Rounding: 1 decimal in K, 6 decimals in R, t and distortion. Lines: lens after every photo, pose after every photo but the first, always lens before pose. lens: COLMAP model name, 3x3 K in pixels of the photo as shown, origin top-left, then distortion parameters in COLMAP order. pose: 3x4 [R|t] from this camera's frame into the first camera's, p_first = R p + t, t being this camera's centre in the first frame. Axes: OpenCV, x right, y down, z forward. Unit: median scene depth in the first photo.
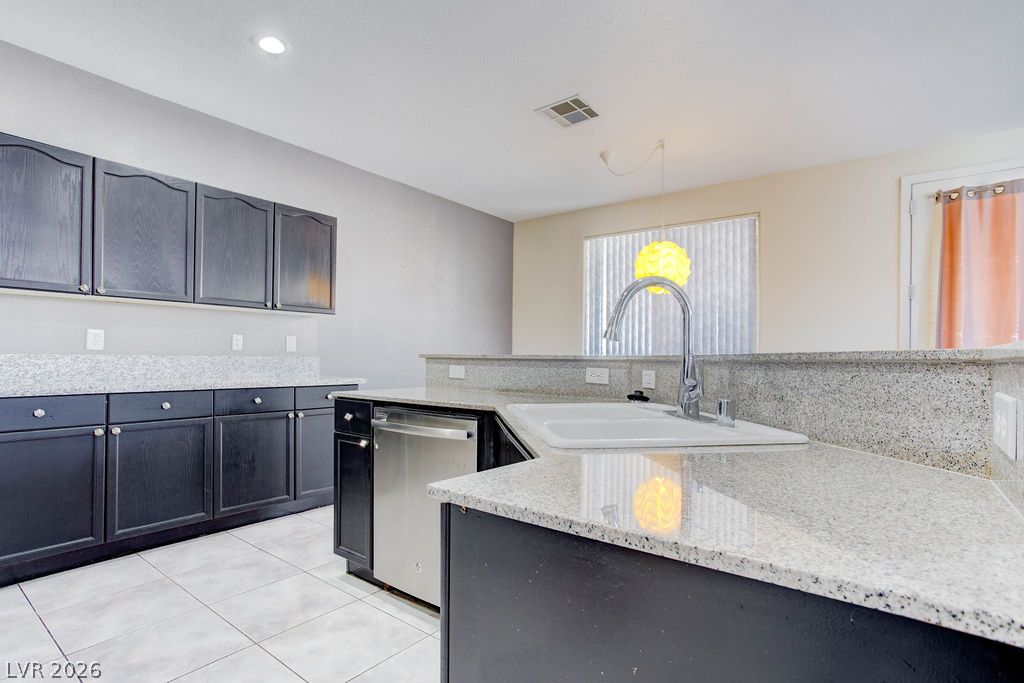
lens RADIAL K [[501.3, 0, 515.0], [0, 501.3, 354.0], [0, 0, 1]] dist [-0.060085, 0.036701]
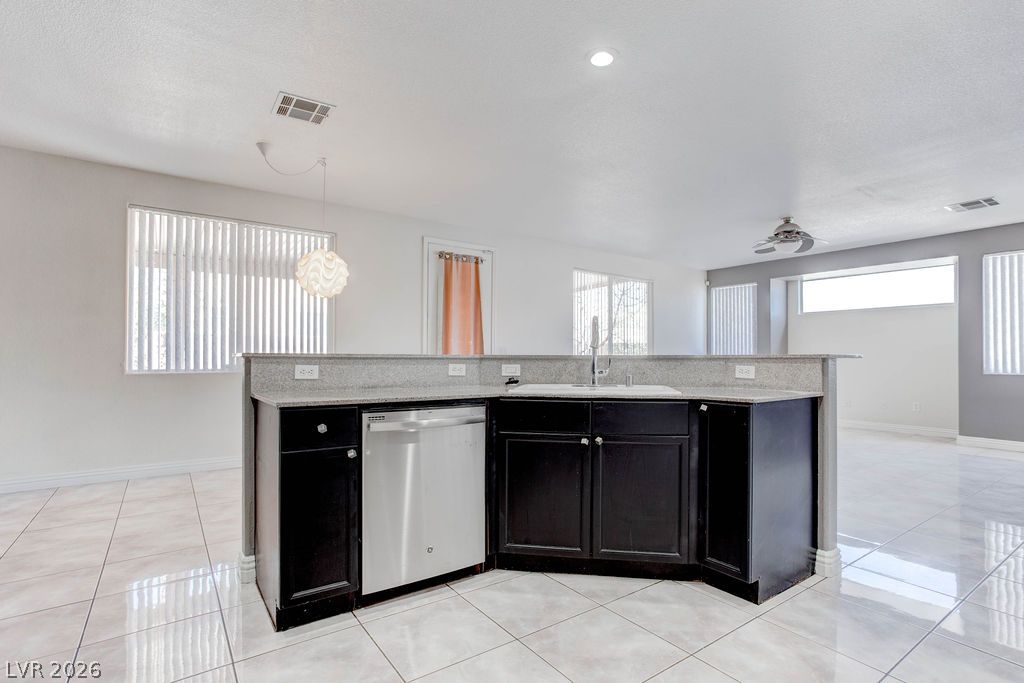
lens RADIAL K [[501.3, 0, 515.0], [0, 501.3, 354.0], [0, 0, 1]] dist [-0.060085, 0.036701]
pose [[0.306515, -0.002652, 0.951862, -0.872664], [-0.007090, 0.999962, 0.005069, -0.005813], [-0.951839, -0.008302, 0.306485, 0.357547]]
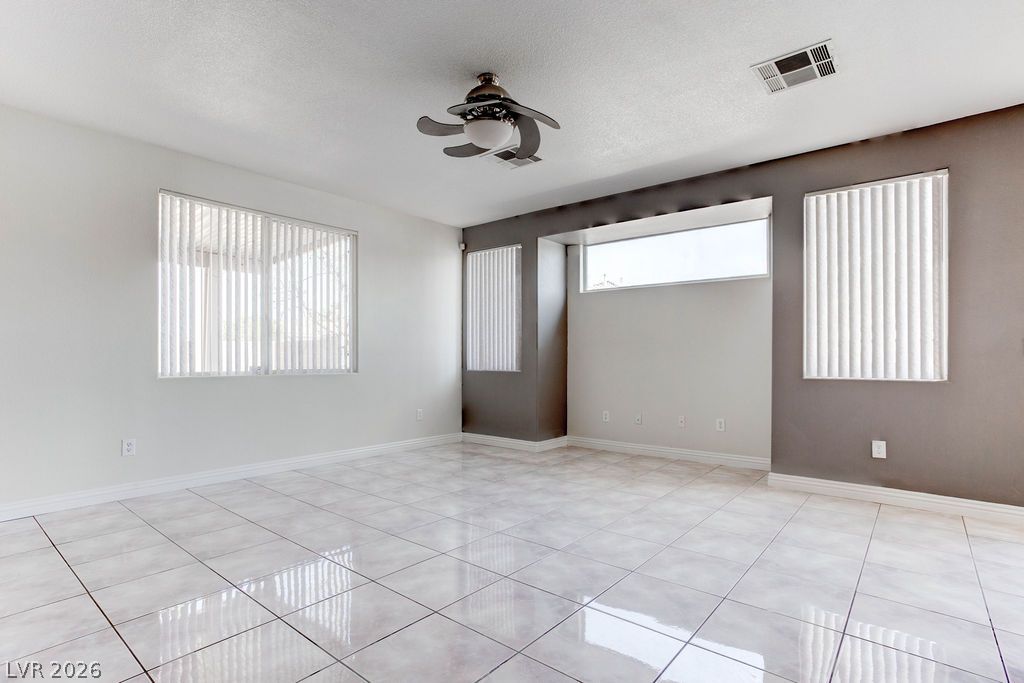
lens RADIAL K [[504.2, 0, 516.6], [0, 504.2, 361.9], [0, 0, 1]] dist [-0.069409, 0.037226]
pose [[0.043322, -0.022978, 0.998797, 0.419980], [-0.006979, 0.999704, 0.023301, 0.003226], [-0.999037, -0.007980, 0.043149, -0.212550]]
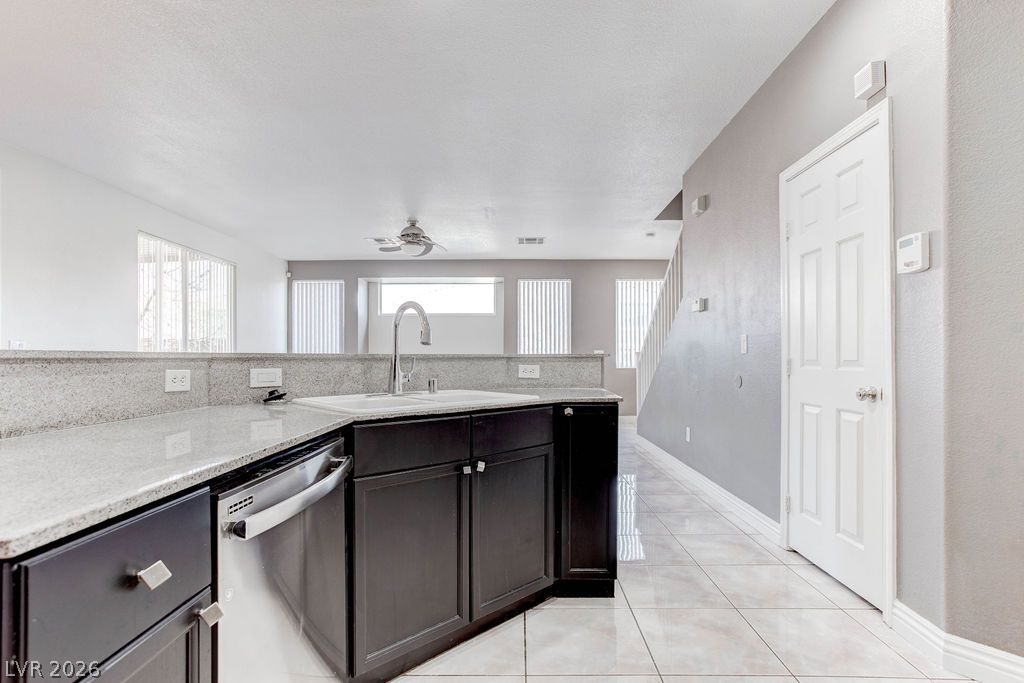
lens RADIAL K [[504.2, 0, 516.6], [0, 504.2, 361.9], [0, 0, 1]] dist [-0.069409, 0.037226]
pose [[-0.591764, -0.017866, 0.805913, -0.563431], [-0.012797, 0.999837, 0.012769, 0.001163], [-0.806010, -0.002757, -0.591896, 0.835834]]
